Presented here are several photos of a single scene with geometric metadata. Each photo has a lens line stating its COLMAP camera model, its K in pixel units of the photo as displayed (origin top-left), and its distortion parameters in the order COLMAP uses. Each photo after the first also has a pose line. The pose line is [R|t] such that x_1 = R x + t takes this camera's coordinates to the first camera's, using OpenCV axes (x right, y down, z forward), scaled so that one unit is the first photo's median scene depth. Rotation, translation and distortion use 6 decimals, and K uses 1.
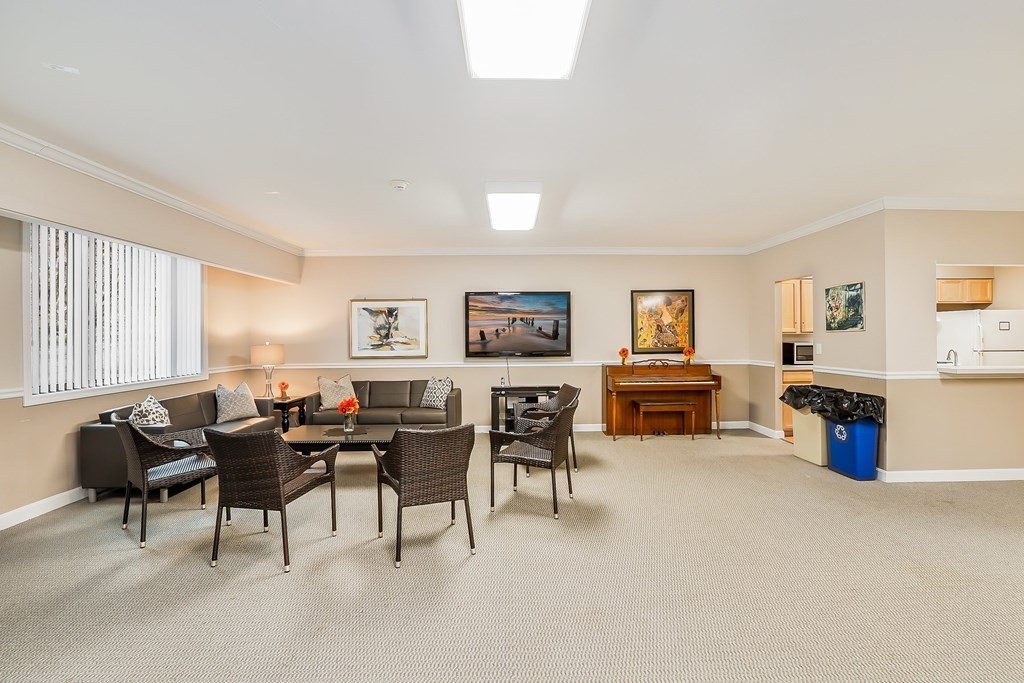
lens RADIAL K [[475.9, 0, 516.0], [0, 475.9, 337.6], [0, 0, 1]] dist [-0.031475, 0.005735]
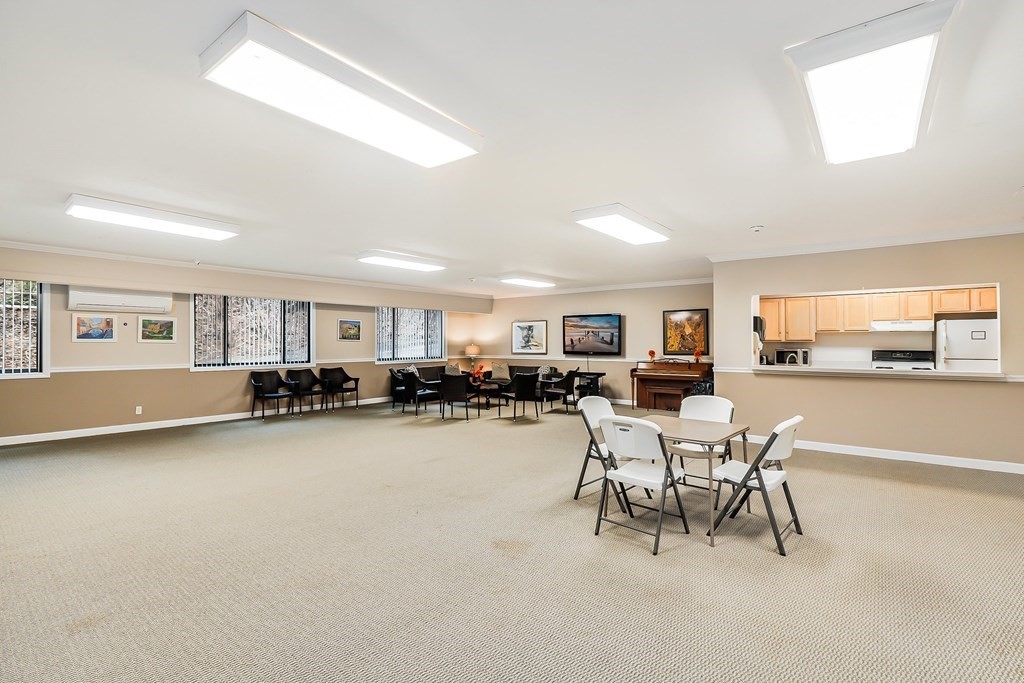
lens RADIAL K [[475.9, 0, 507.3], [0, 475.9, 338.6], [0, 0, 1]] dist [-0.031475, 0.005735]
pose [[0.768800, 0.001110, -0.639488, 0.825101], [-0.004284, 0.999985, -0.003415, -0.008354], [0.639475, 0.005365, 0.768793, -0.432429]]
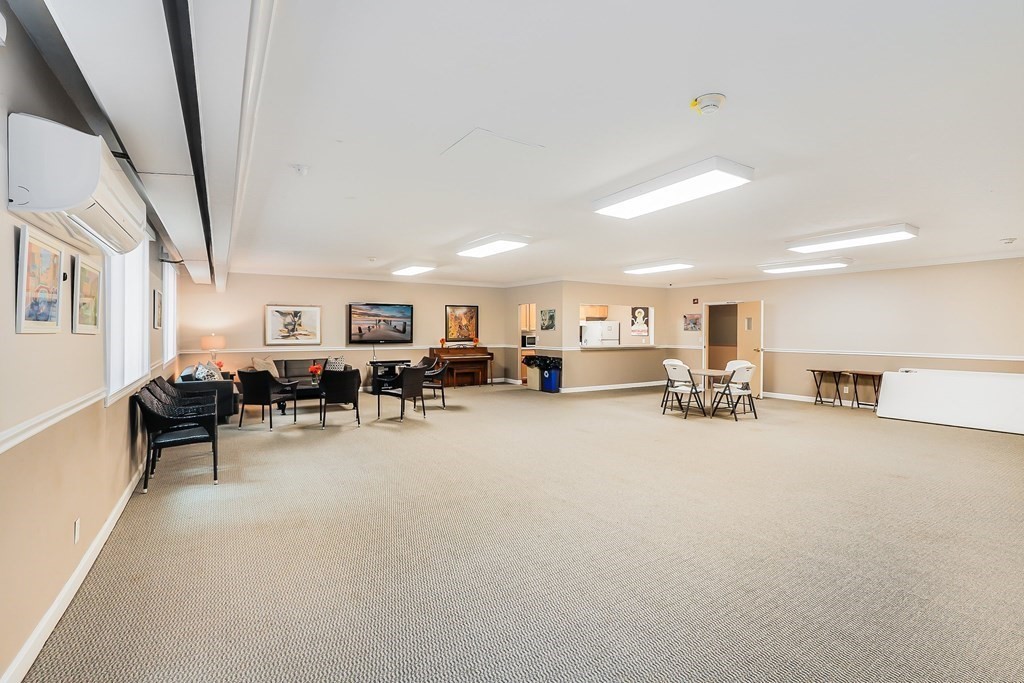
lens RADIAL K [[475.9, 0, 513.0], [0, 475.9, 337.9], [0, 0, 1]] dist [-0.031475, 0.005735]
pose [[0.860626, 0.002476, 0.509232, -0.439988], [-0.008419, 0.999921, 0.009367, 0.001820], [-0.509168, -0.012349, 0.860578, -0.637978]]
